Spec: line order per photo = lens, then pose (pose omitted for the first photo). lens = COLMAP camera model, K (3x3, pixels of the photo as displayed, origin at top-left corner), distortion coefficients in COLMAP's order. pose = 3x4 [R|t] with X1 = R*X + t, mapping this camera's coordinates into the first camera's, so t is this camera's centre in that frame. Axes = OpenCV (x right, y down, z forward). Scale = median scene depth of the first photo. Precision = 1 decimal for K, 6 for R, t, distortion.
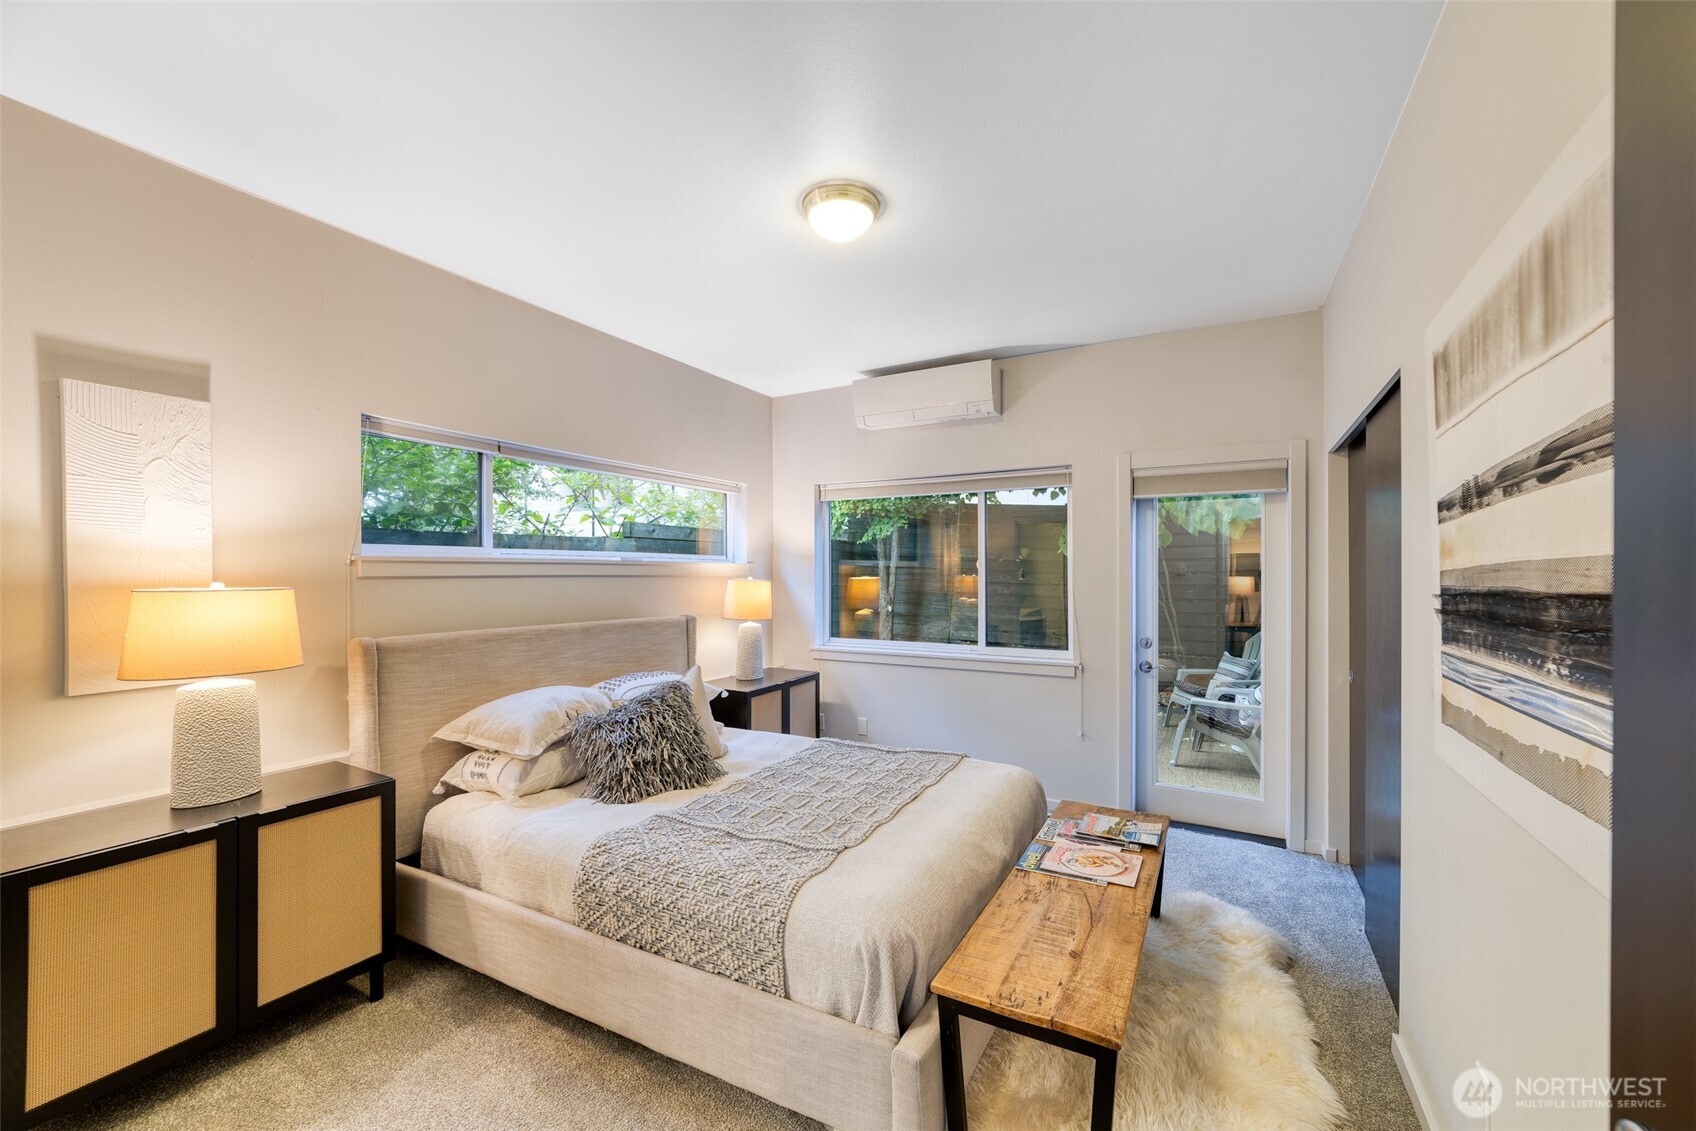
lens RADIAL K [[655.4, 0, 849.4], [0, 655.4, 573.9], [0, 0, 1]] dist [-0.010443, 0.000087]
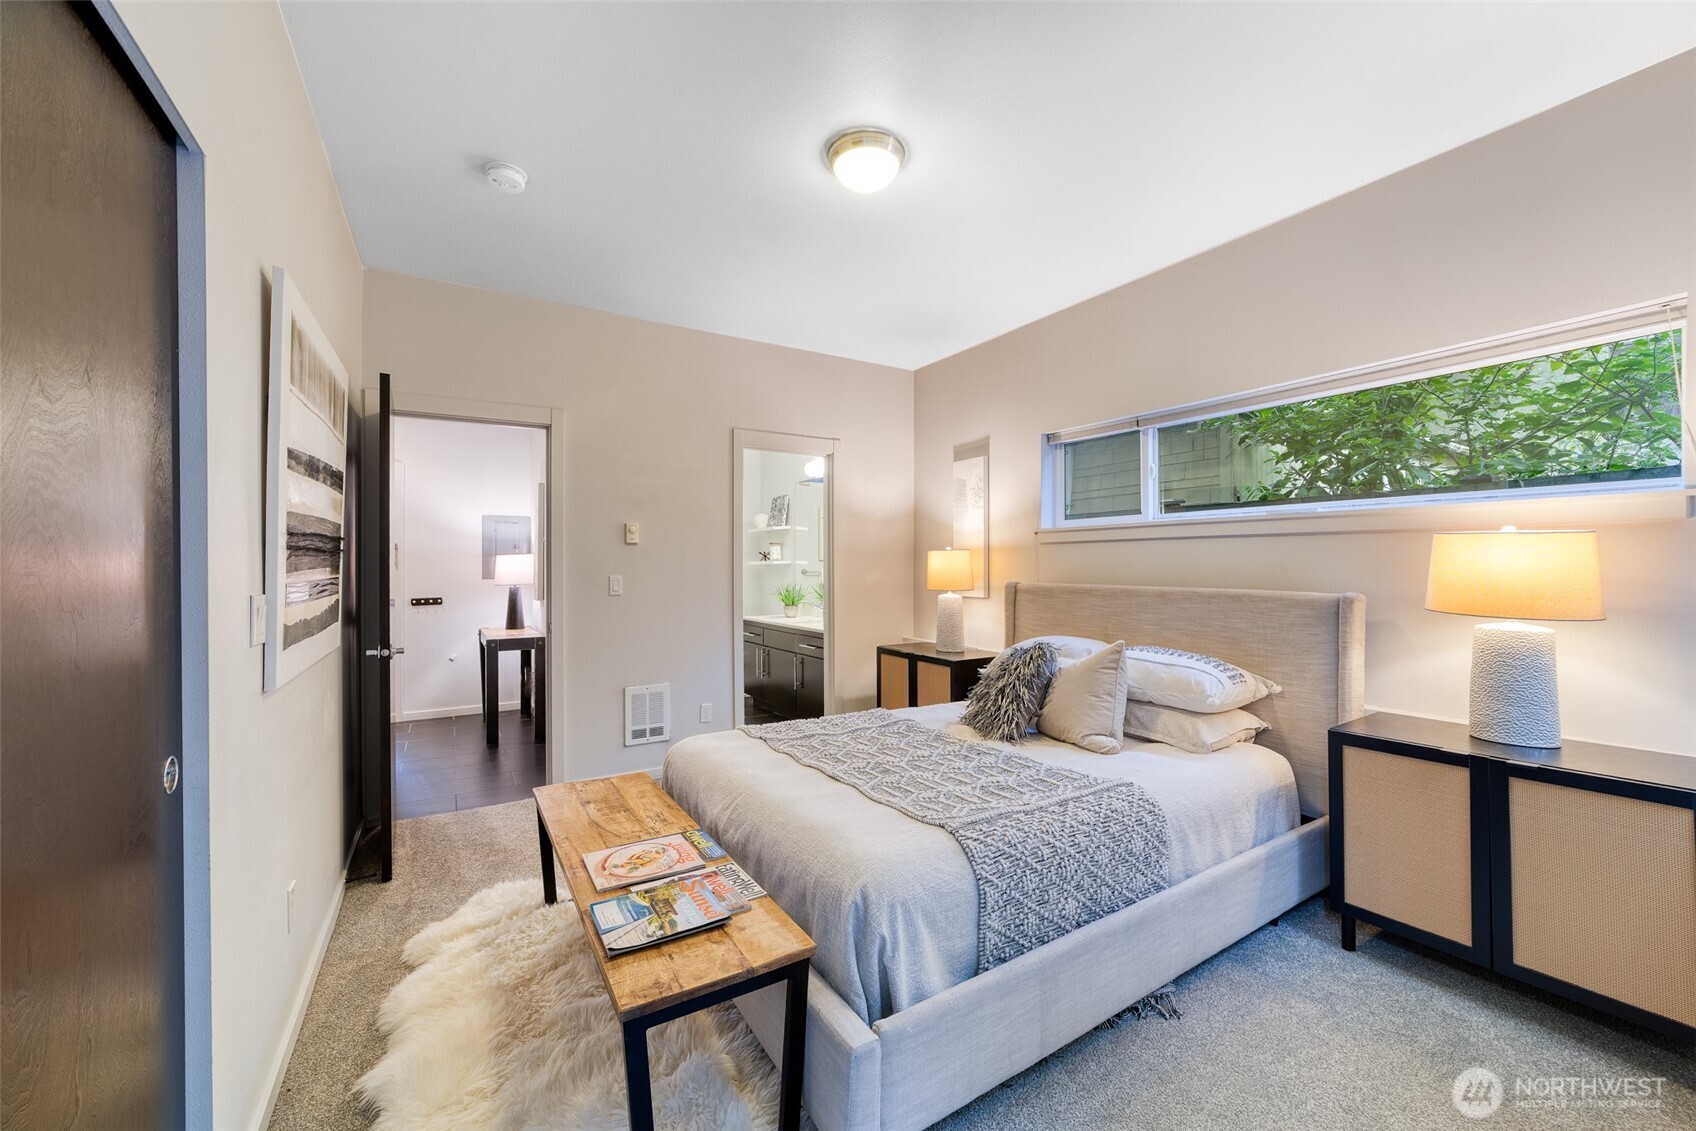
lens RADIAL K [[655.4, 0, 846.1], [0, 655.4, 560.5], [0, 0, 1]] dist [-0.010443, 0.000087]
pose [[-0.480956, -0.001040, -0.876744, 0.711470], [0.002344, 0.999994, -0.002471, 0.042233], [0.876742, -0.003244, -0.480951, 1.182047]]
